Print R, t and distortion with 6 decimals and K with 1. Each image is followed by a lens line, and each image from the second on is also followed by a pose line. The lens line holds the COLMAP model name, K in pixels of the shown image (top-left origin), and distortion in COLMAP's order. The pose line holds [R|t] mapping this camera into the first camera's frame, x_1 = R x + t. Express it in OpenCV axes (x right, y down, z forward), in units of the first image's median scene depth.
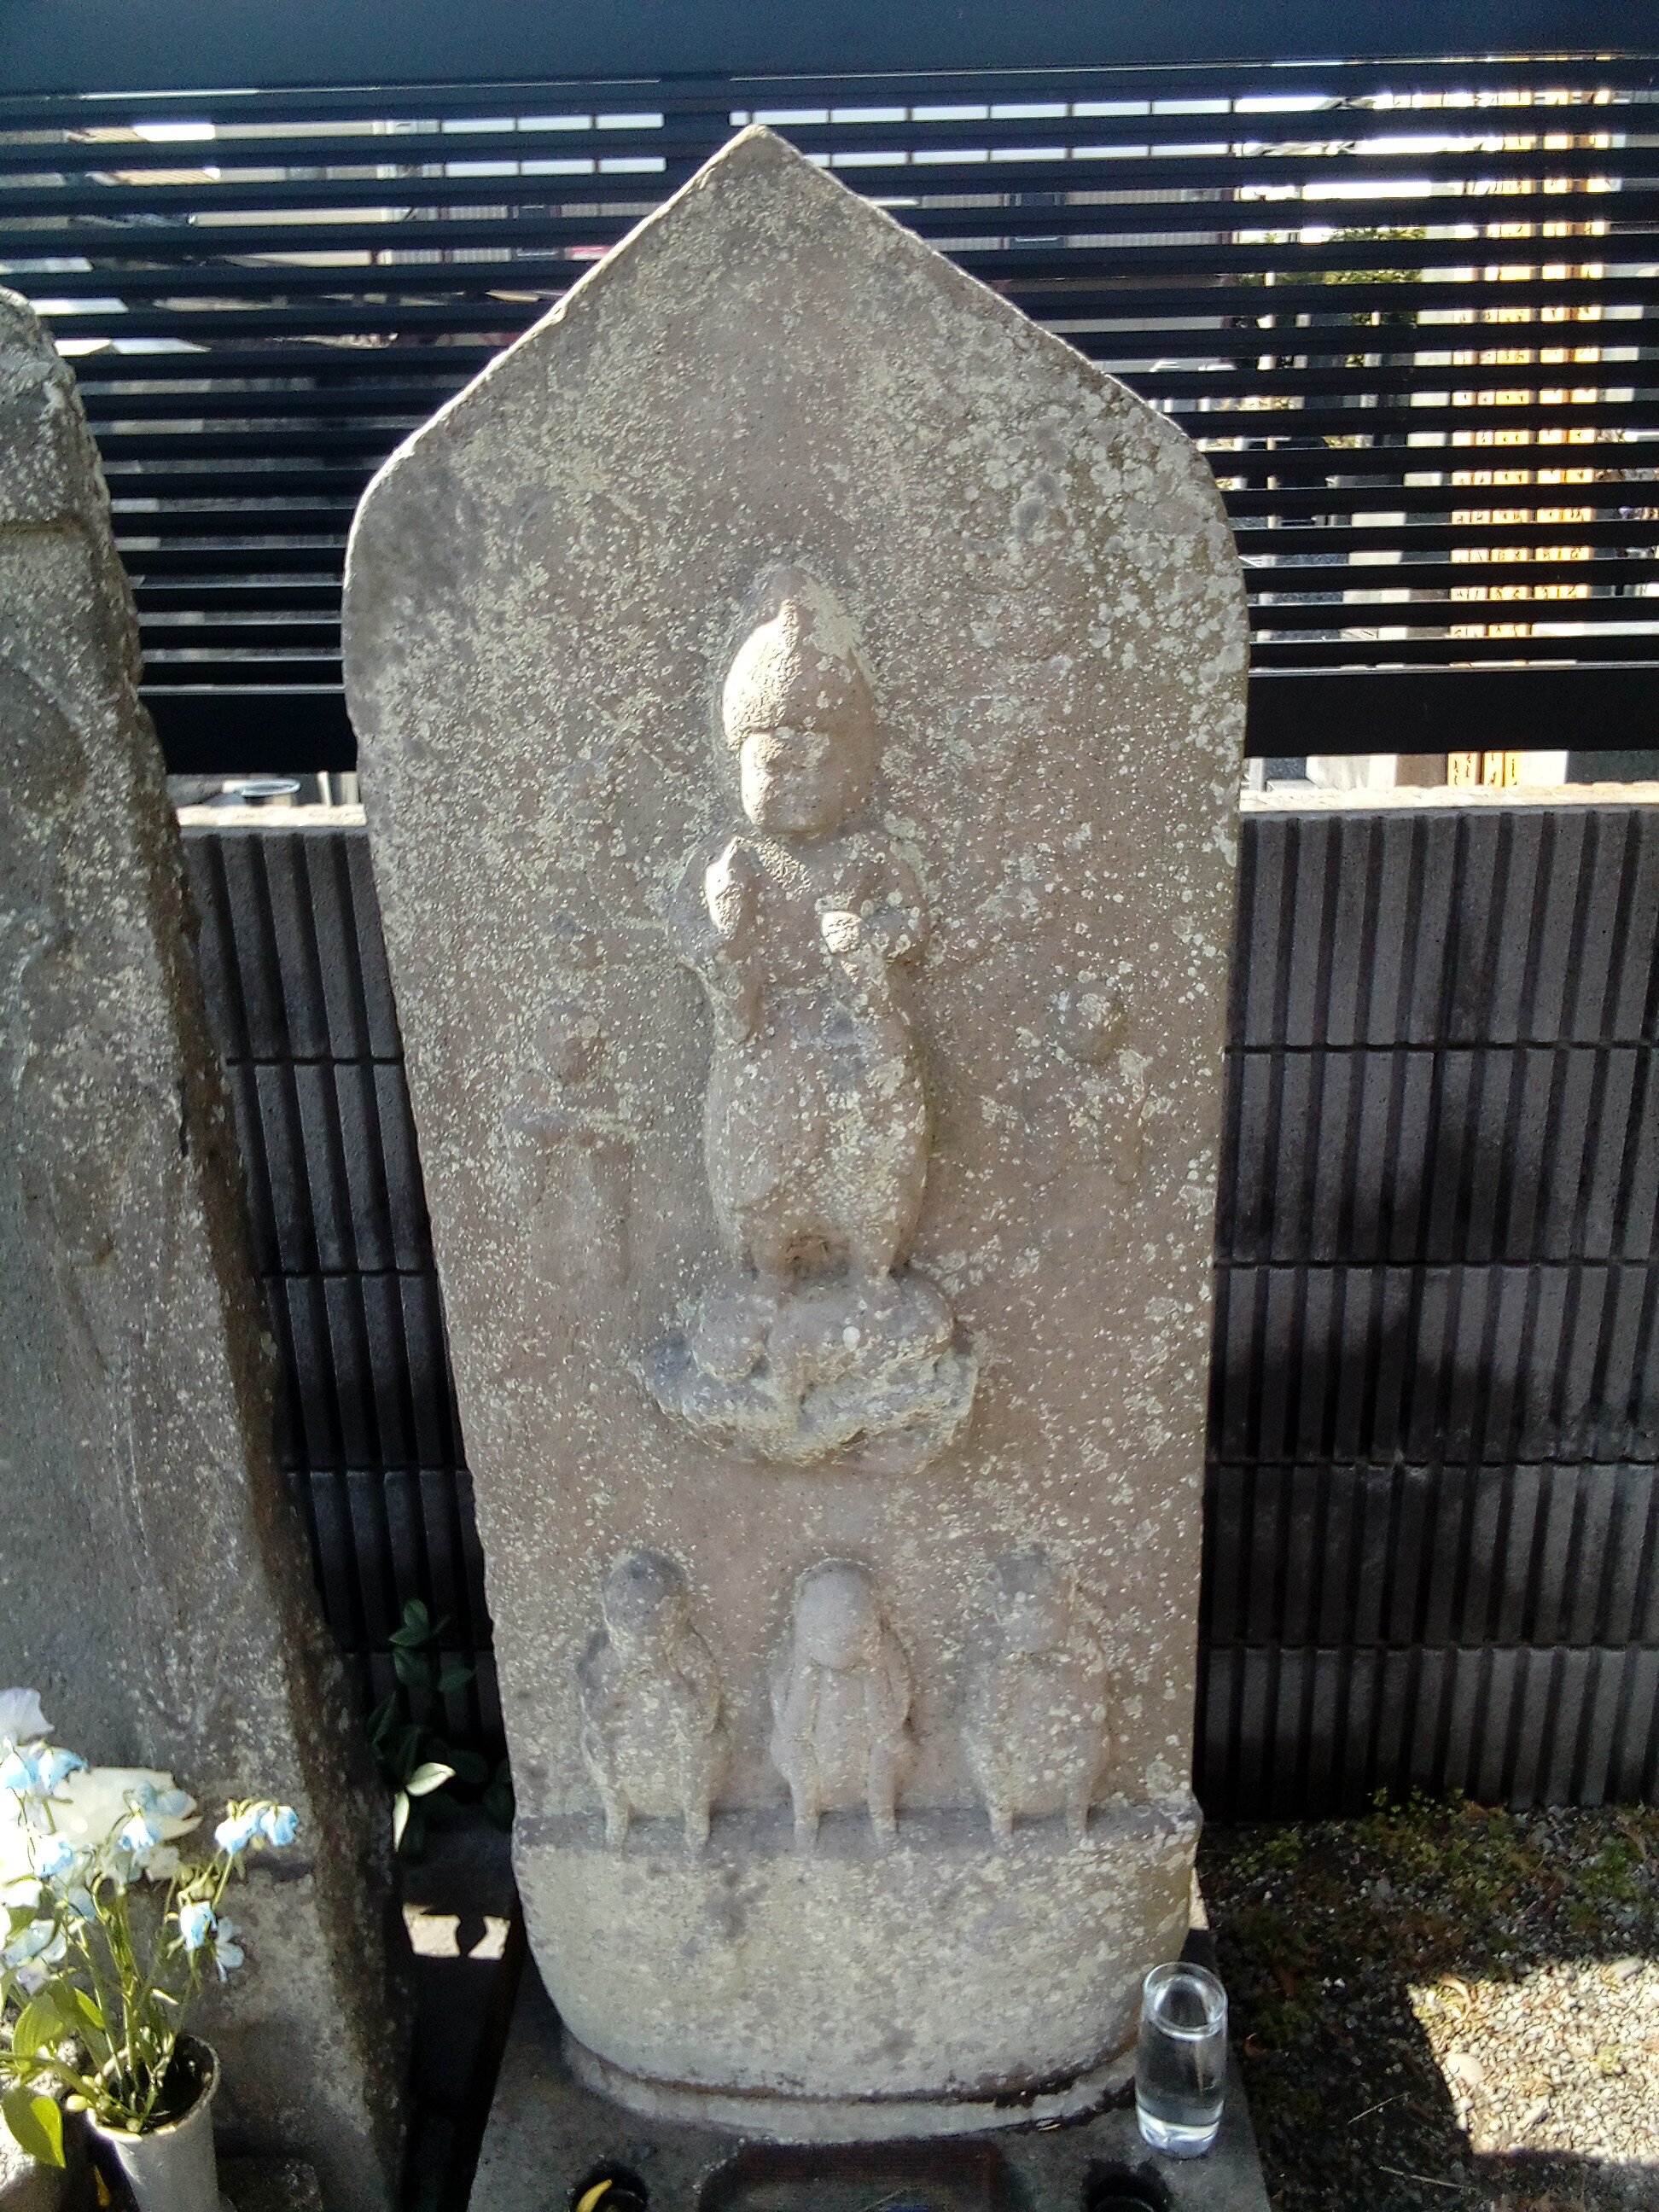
lens RADIAL K [[1831.7, 0, 833.0], [0, 1831.7, 1114.4], [0, 0, 1]] dist [0.111206, -0.219149]
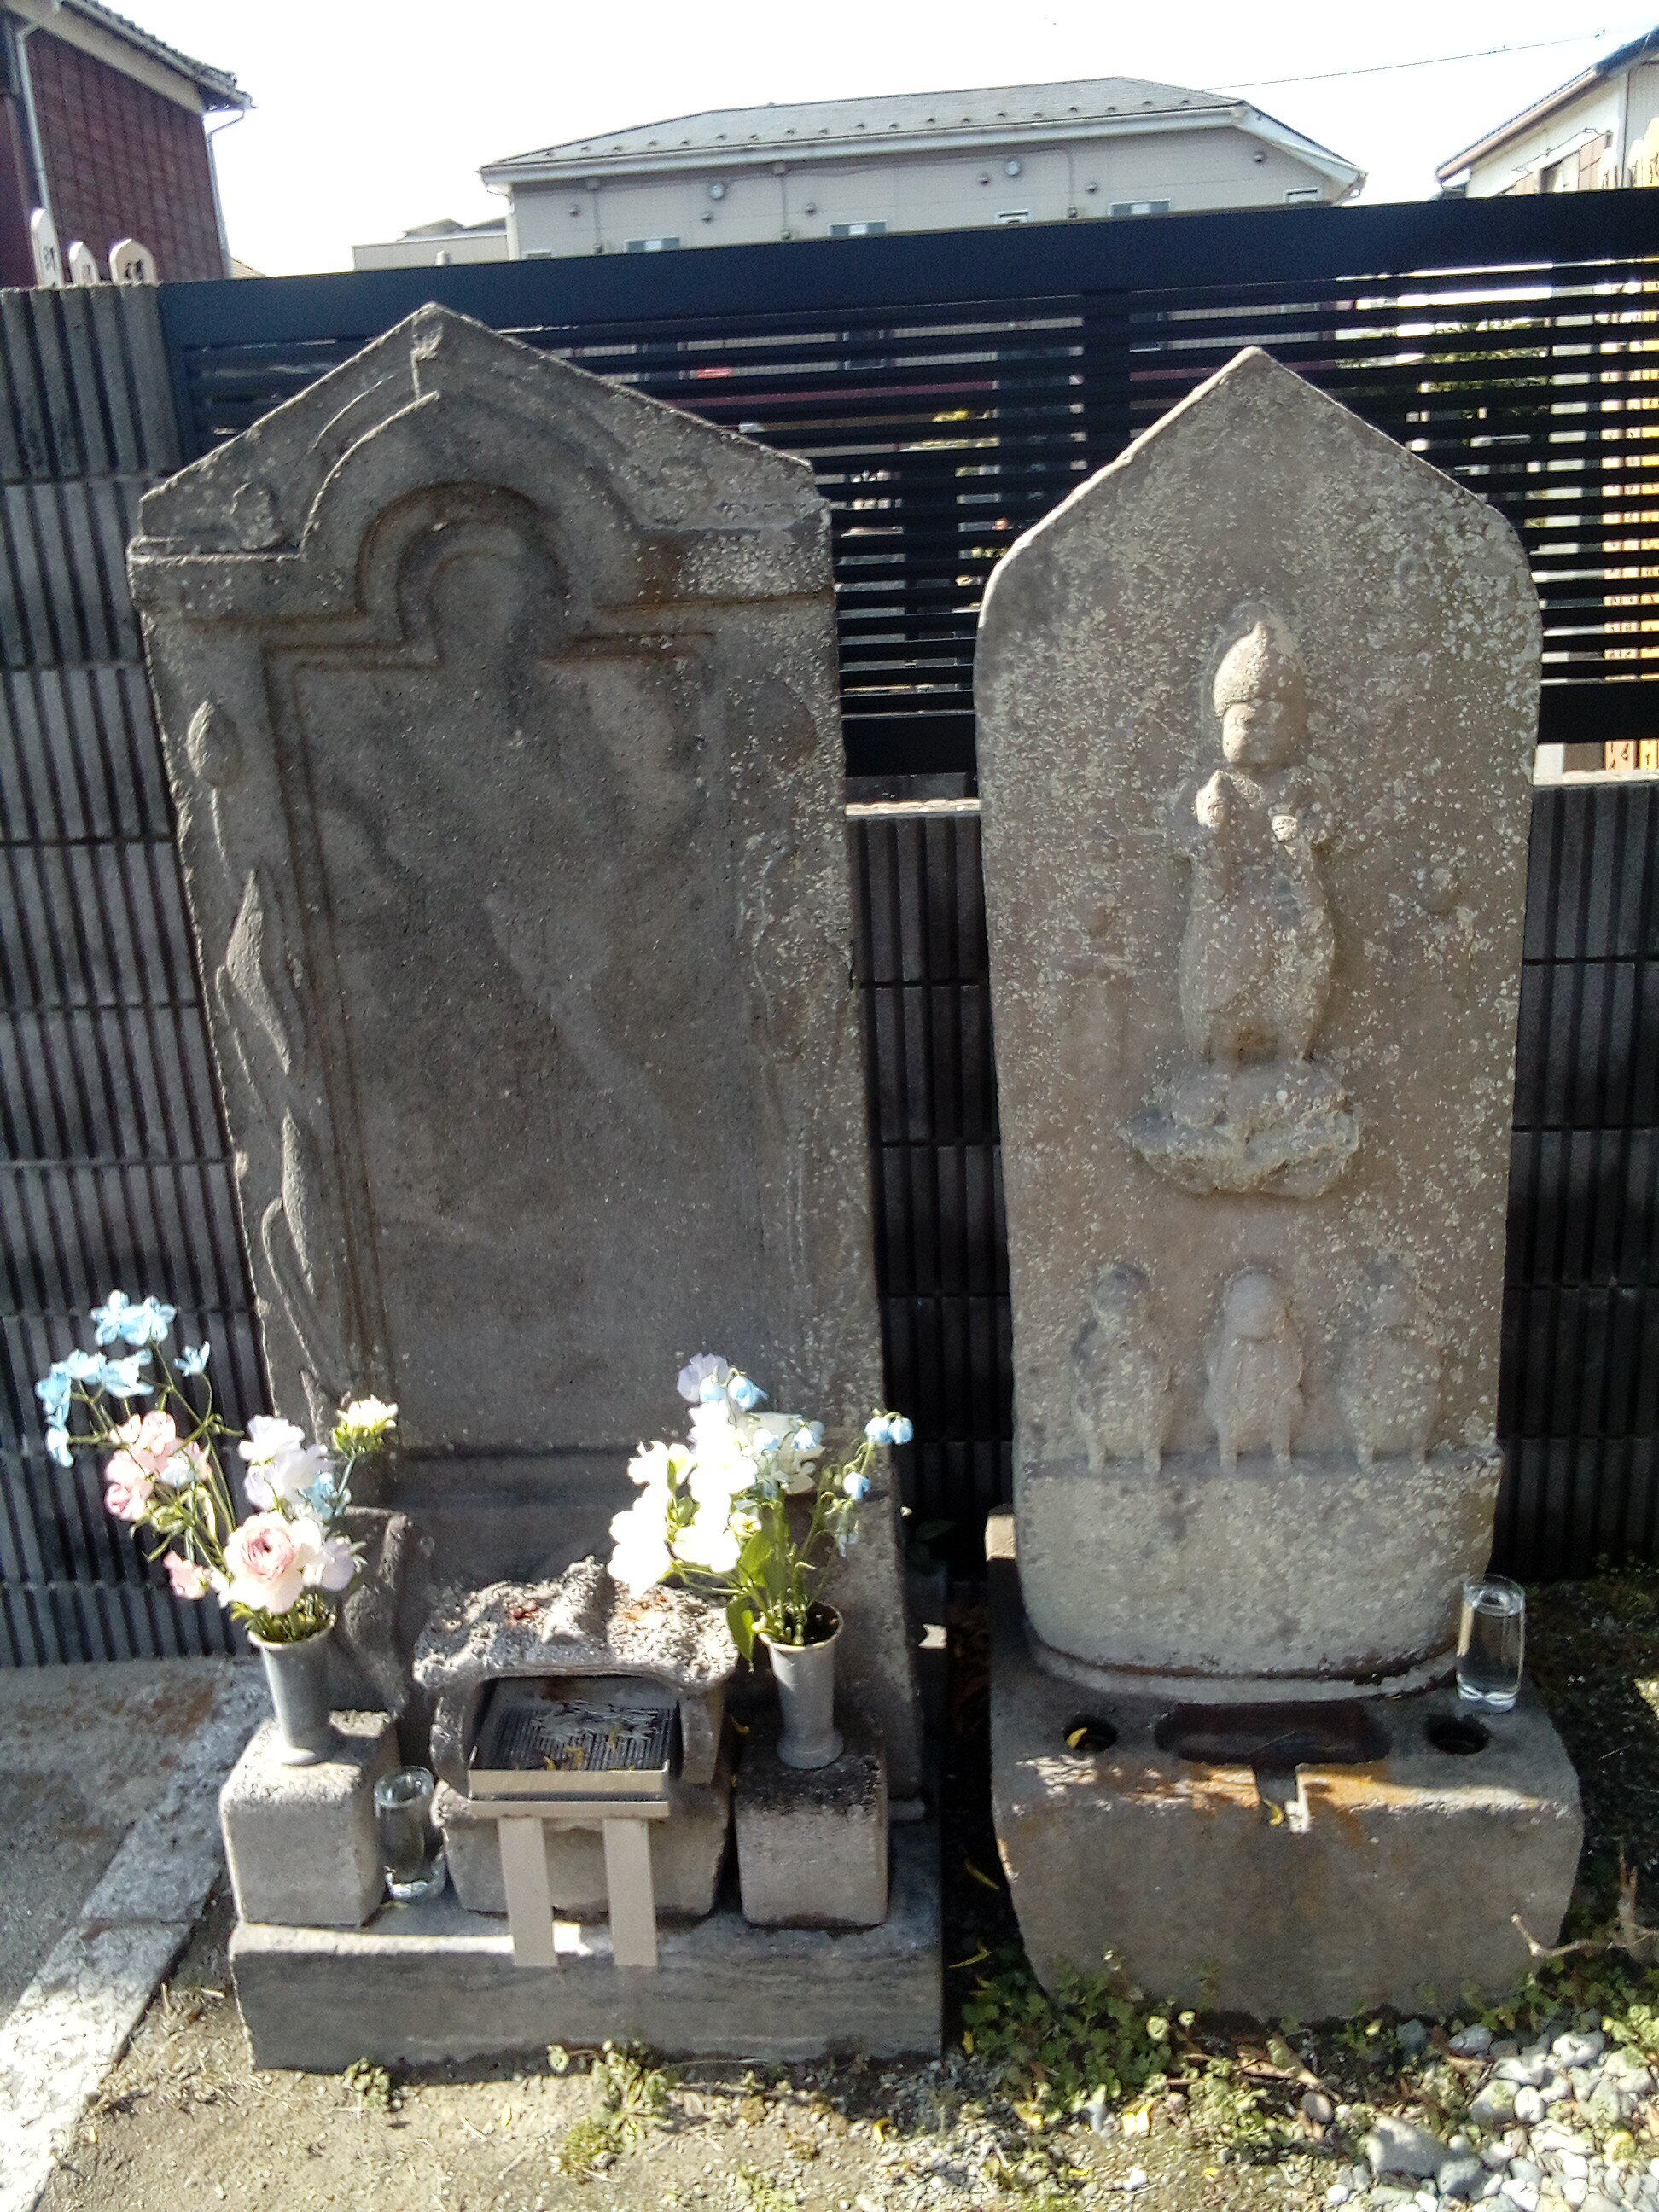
lens RADIAL K [[1831.7, 0, 833.0], [0, 1831.7, 1114.4], [0, 0, 1]] dist [0.111206, -0.219149]
pose [[0.998510, -0.013807, -0.052799, -0.281531], [0.010818, 0.998345, -0.056475, 0.216454], [0.053491, 0.055819, 0.997007, -0.559074]]
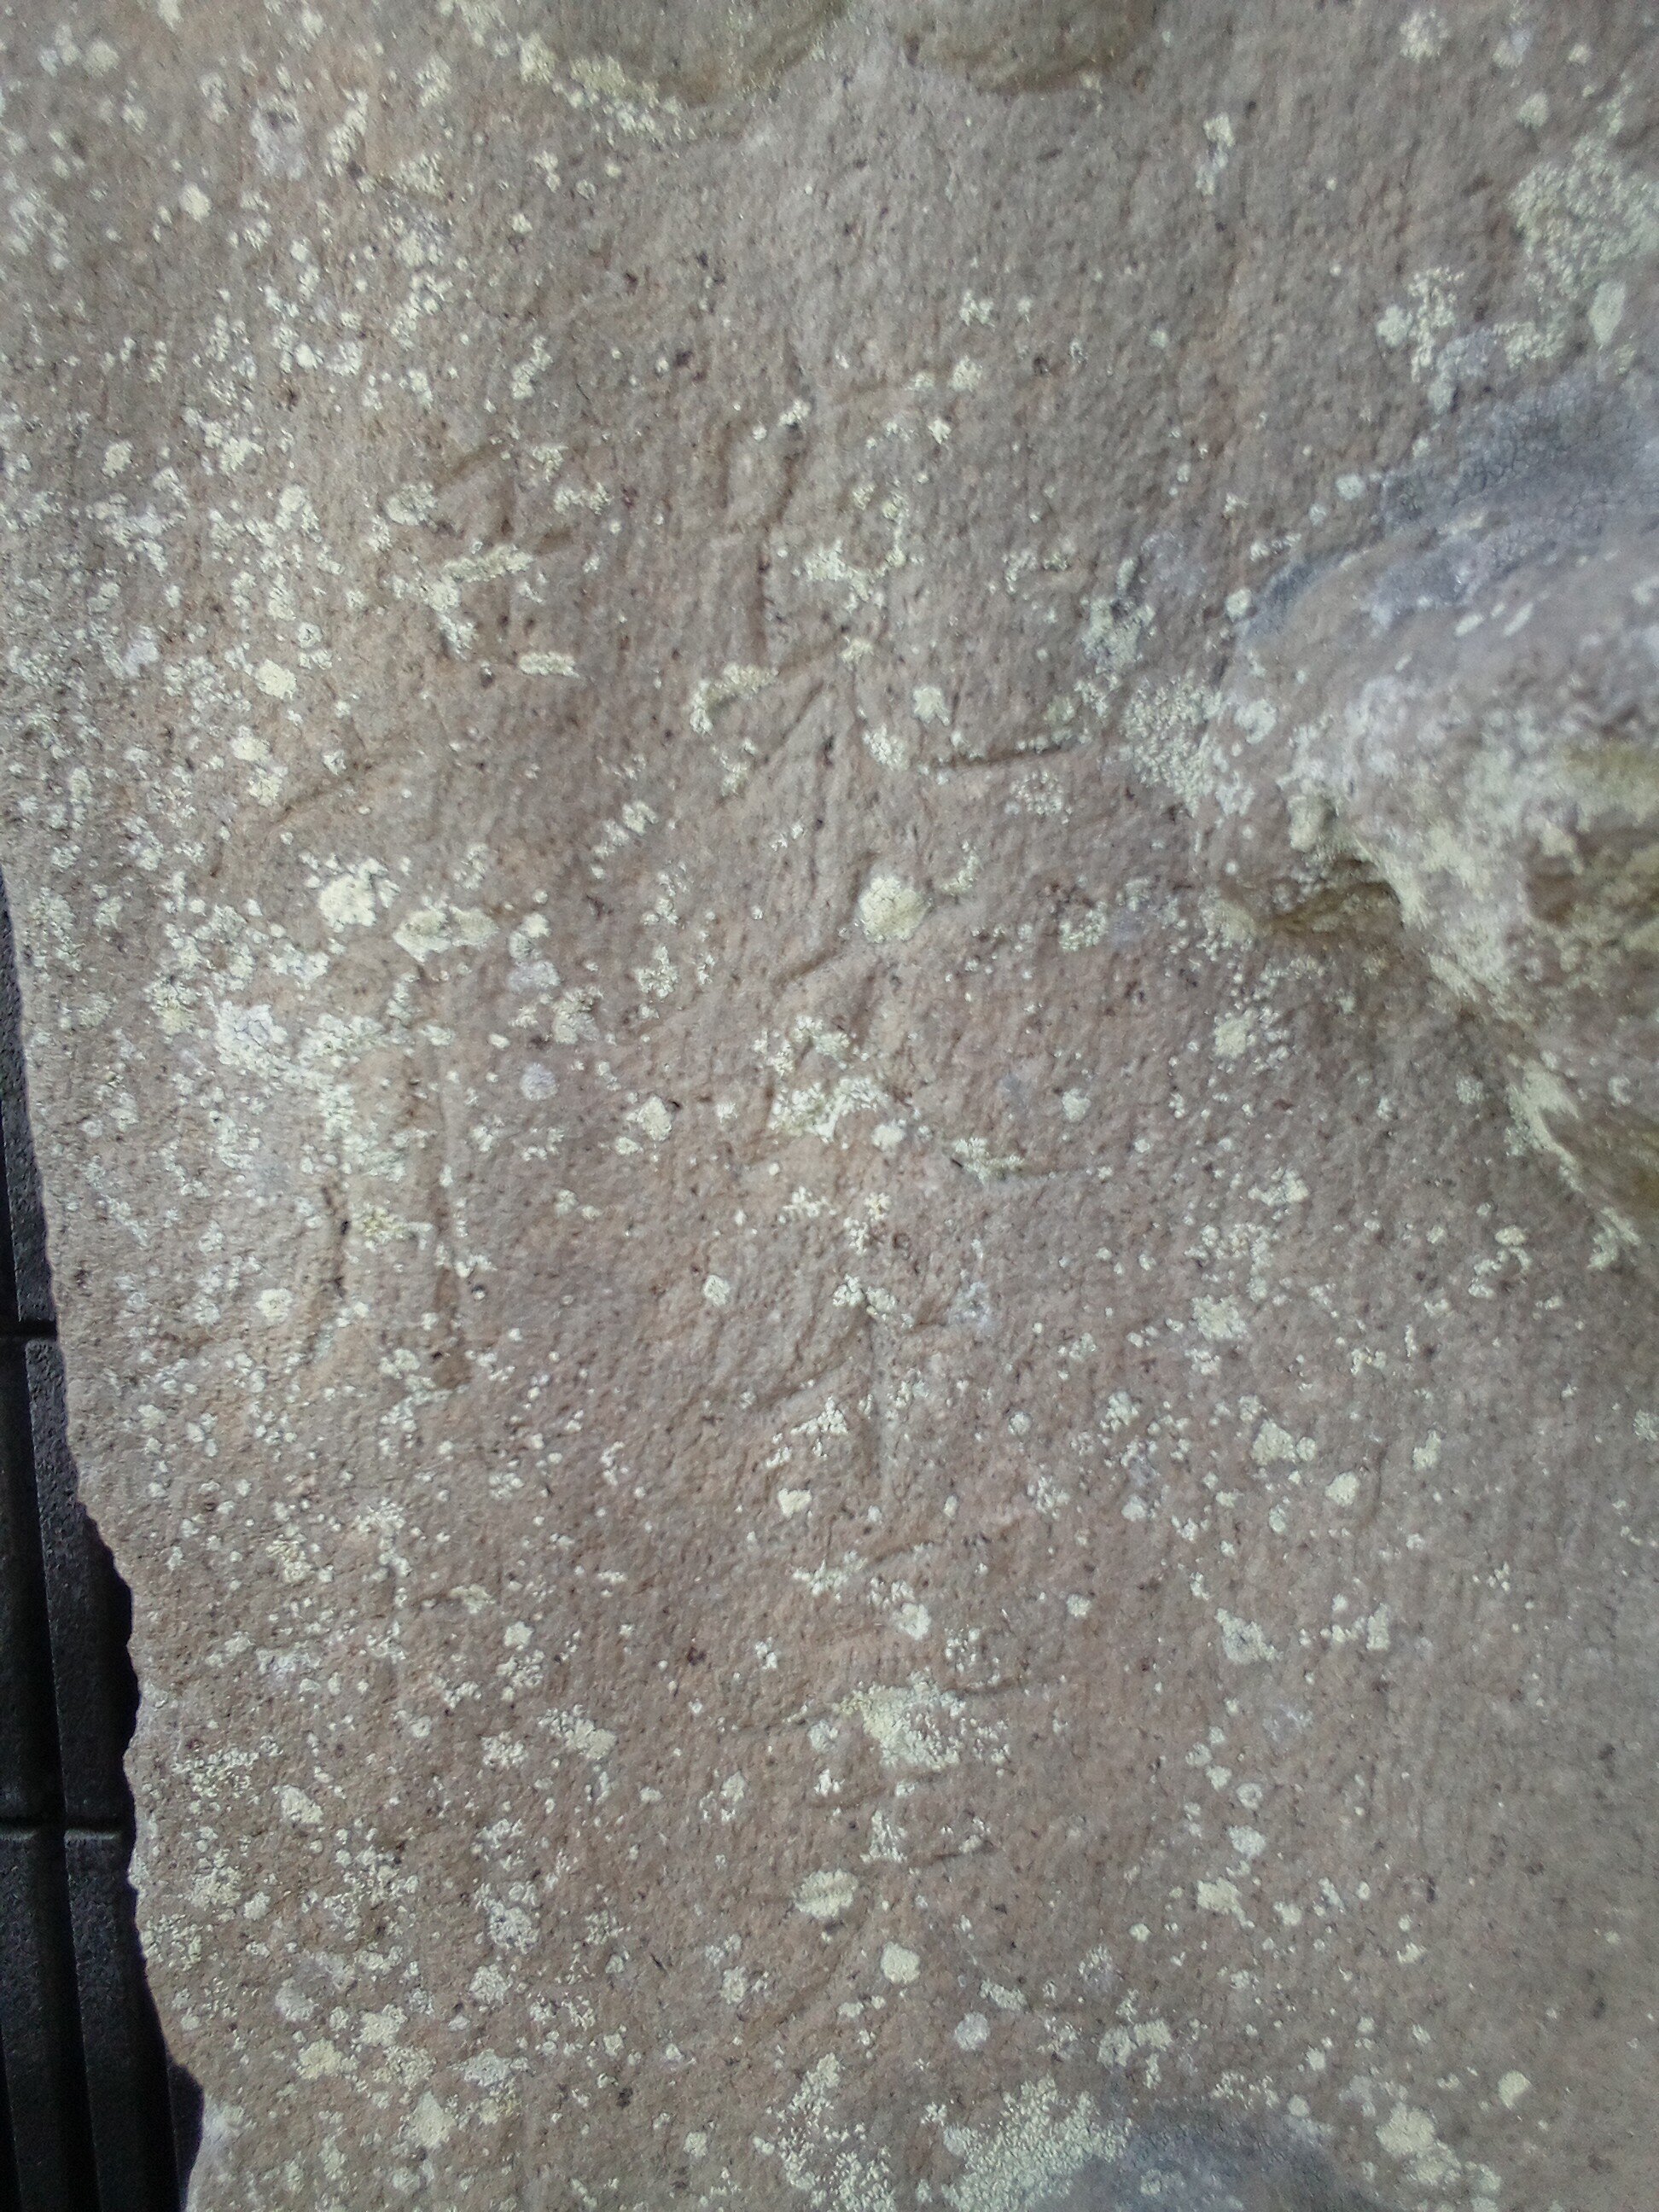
lens RADIAL K [[1831.7, 0, 833.0], [0, 1831.7, 1114.4], [0, 0, 1]] dist [0.111206, -0.219149]
pose [[0.998527, -0.003524, -0.054134, -0.134121], [-0.008956, 0.973486, -0.228572, 0.210929], [0.053505, 0.228720, 0.972021, 0.908774]]
